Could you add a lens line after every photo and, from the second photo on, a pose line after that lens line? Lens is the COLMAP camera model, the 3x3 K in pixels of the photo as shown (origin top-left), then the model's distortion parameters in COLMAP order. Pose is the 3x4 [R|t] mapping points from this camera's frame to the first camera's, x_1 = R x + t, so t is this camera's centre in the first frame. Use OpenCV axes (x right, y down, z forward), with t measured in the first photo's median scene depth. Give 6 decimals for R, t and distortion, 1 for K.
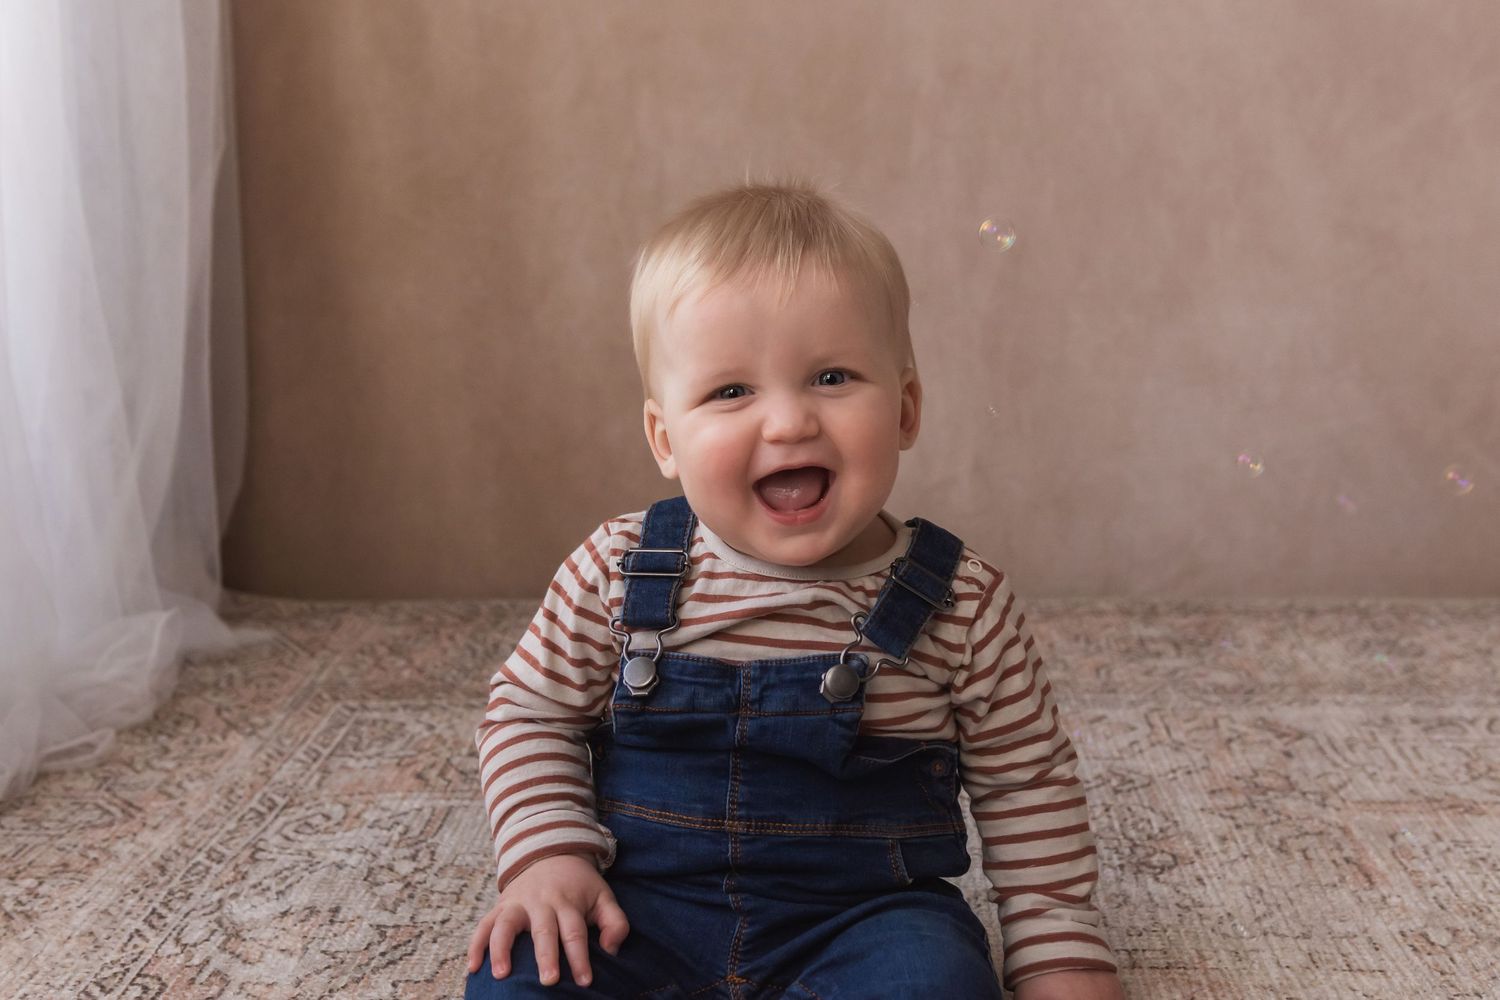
lens RADIAL K [[1696.9, 0, 784.1], [0, 1696.9, 444.3], [0, 0, 1]] dist [-0.015192, 0.014378]
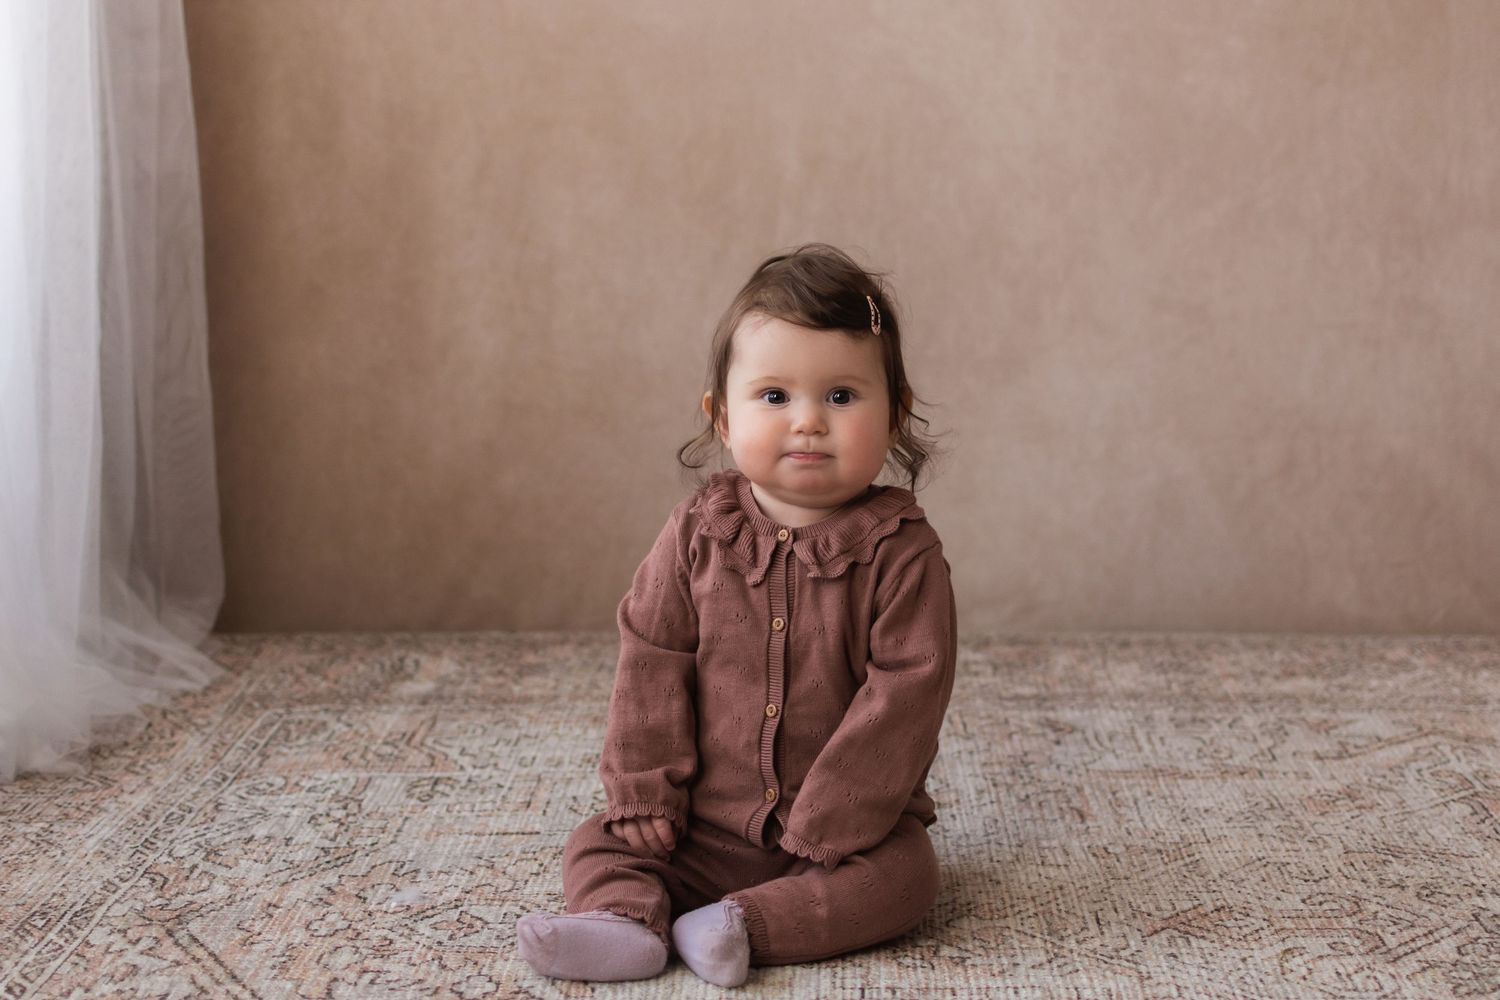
lens RADIAL K [[2299.2, 0, 750.0], [0, 2299.2, 500.0], [0, 0, 1]] dist [-0.018144, 0.018216]
pose [[0.999980, 0.006357, 0.000549, 0.070565], [-0.006349, 0.999893, -0.013216, 0.030347], [-0.000633, 0.013212, 0.999913, -0.622177]]
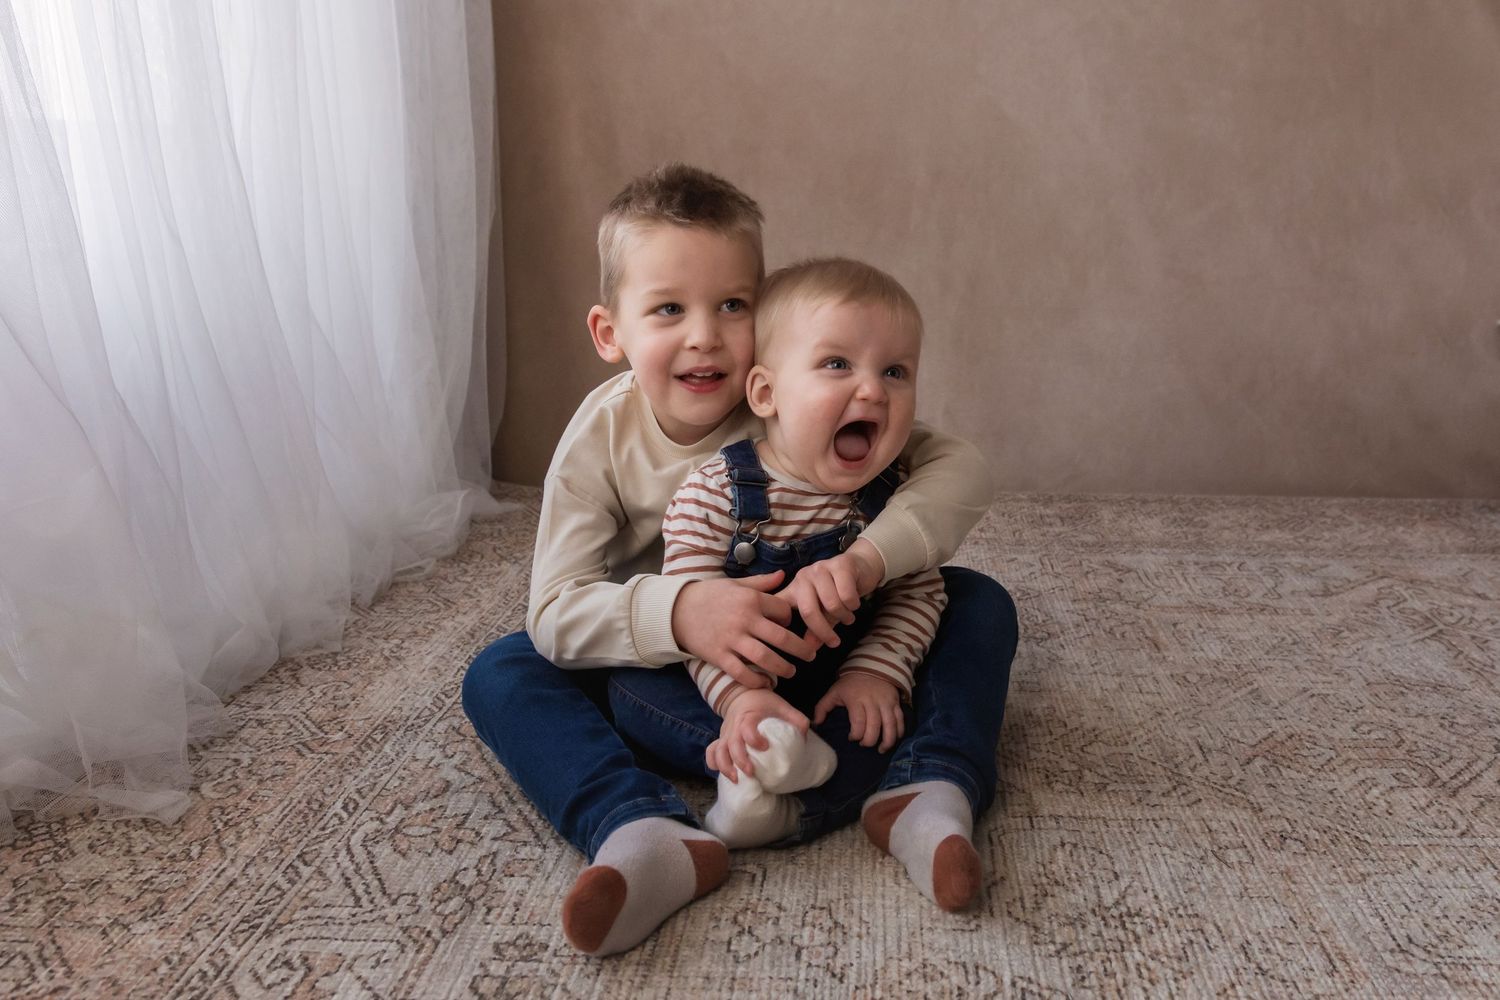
lens RADIAL K [[1132.8, 0, 836.7], [0, 1132.8, 494.3], [0, 0, 1]] dist [-0.007668, 0.014858]
pose [[0.999877, 0.014181, 0.006634, -0.000666], [-0.014695, 0.996245, 0.085324, 0.000937], [-0.005399, -0.085411, 0.996331, -0.133802]]
